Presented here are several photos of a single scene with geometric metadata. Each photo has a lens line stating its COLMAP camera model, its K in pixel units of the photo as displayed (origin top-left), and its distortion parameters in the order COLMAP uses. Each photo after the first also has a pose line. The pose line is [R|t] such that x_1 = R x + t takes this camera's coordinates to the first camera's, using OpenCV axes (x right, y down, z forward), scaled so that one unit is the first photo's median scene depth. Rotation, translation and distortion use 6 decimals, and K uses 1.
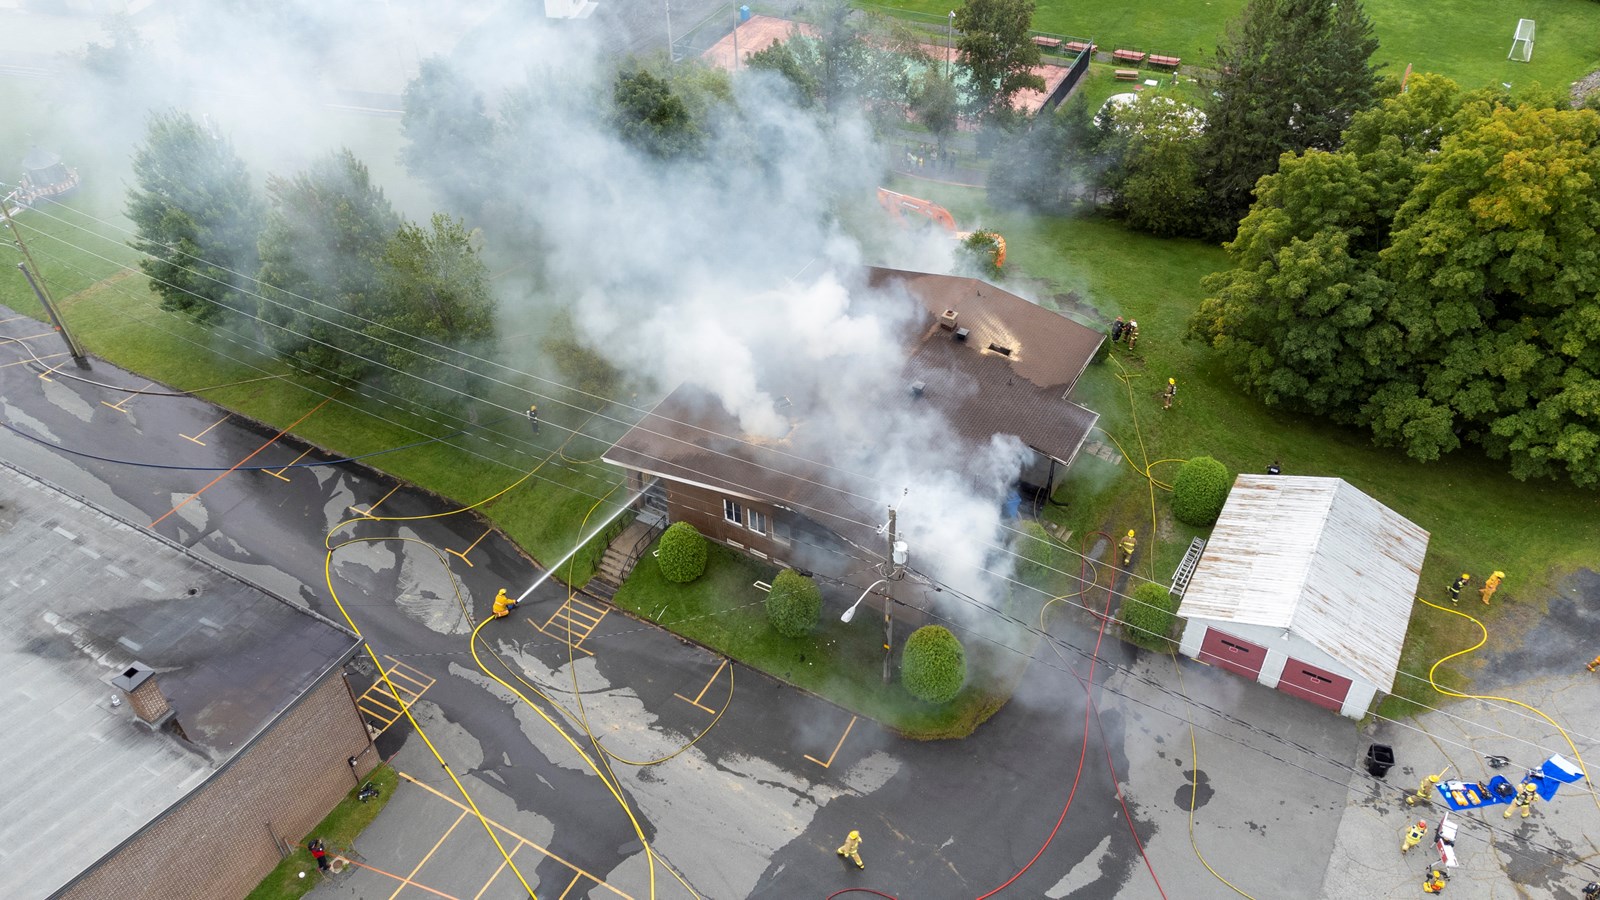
lens RADIAL K [[1240.2, 0, 792.9], [0, 1240.2, 462.4], [0, 0, 1]] dist [0.050242, 0.009778]
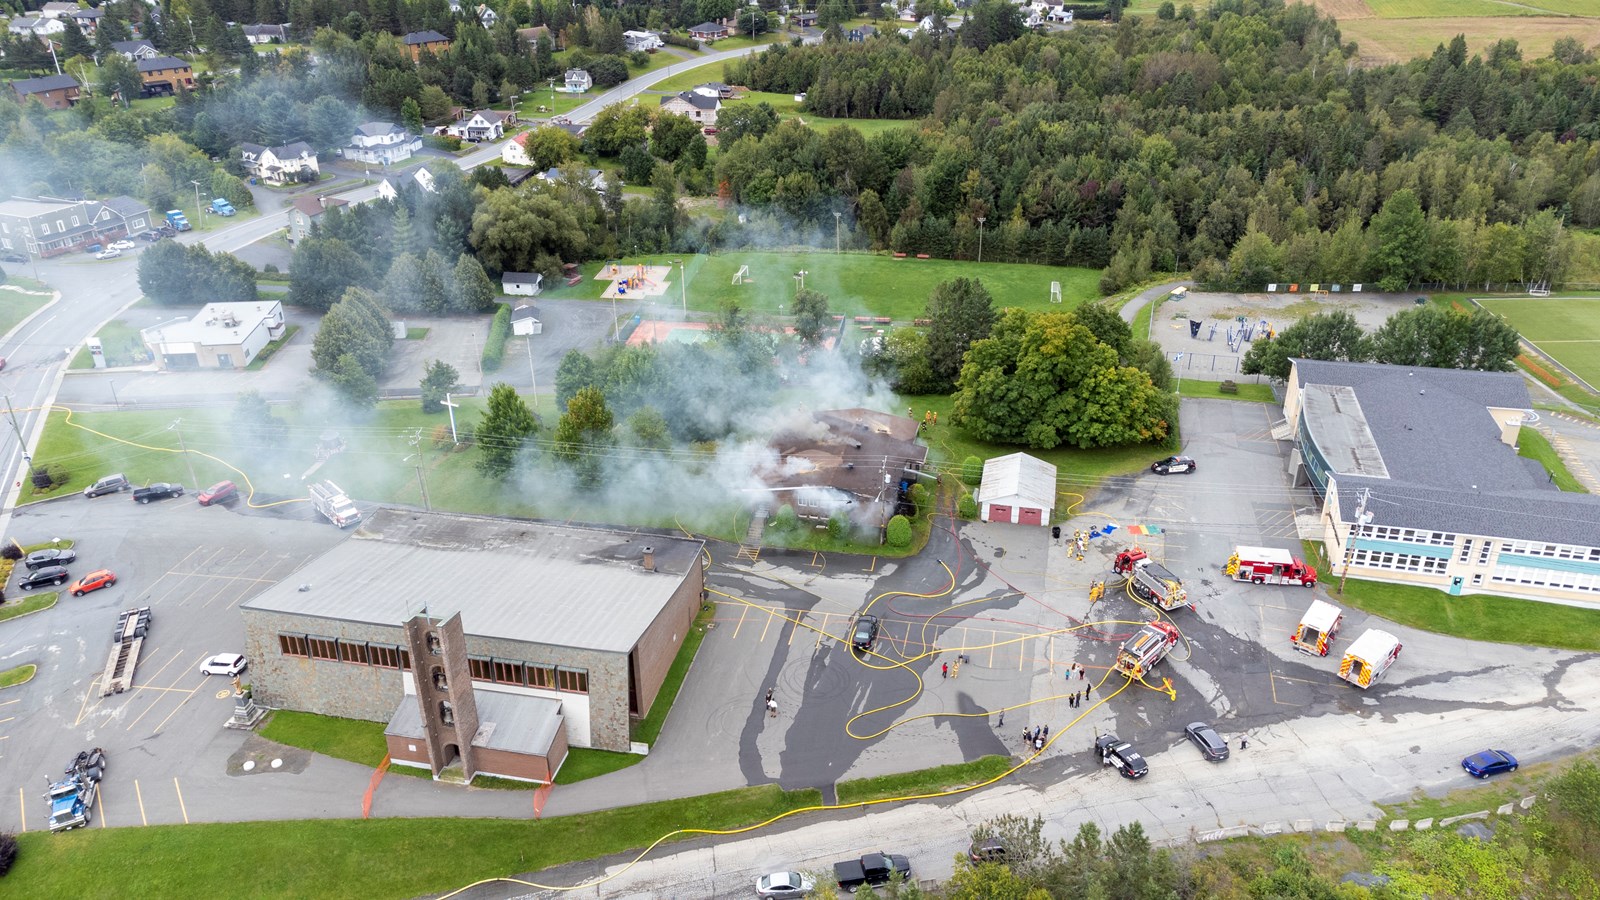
lens RADIAL K [[1240.2, 0, 801.0], [0, 1240.2, 445.4], [0, 0, 1]] dist [0.050242, 0.009778]
pose [[0.954495, -0.134721, 0.266063, -0.663387], [0.194022, 0.958050, -0.210939, 0.436995], [-0.226484, 0.252963, 0.940593, -1.286186]]
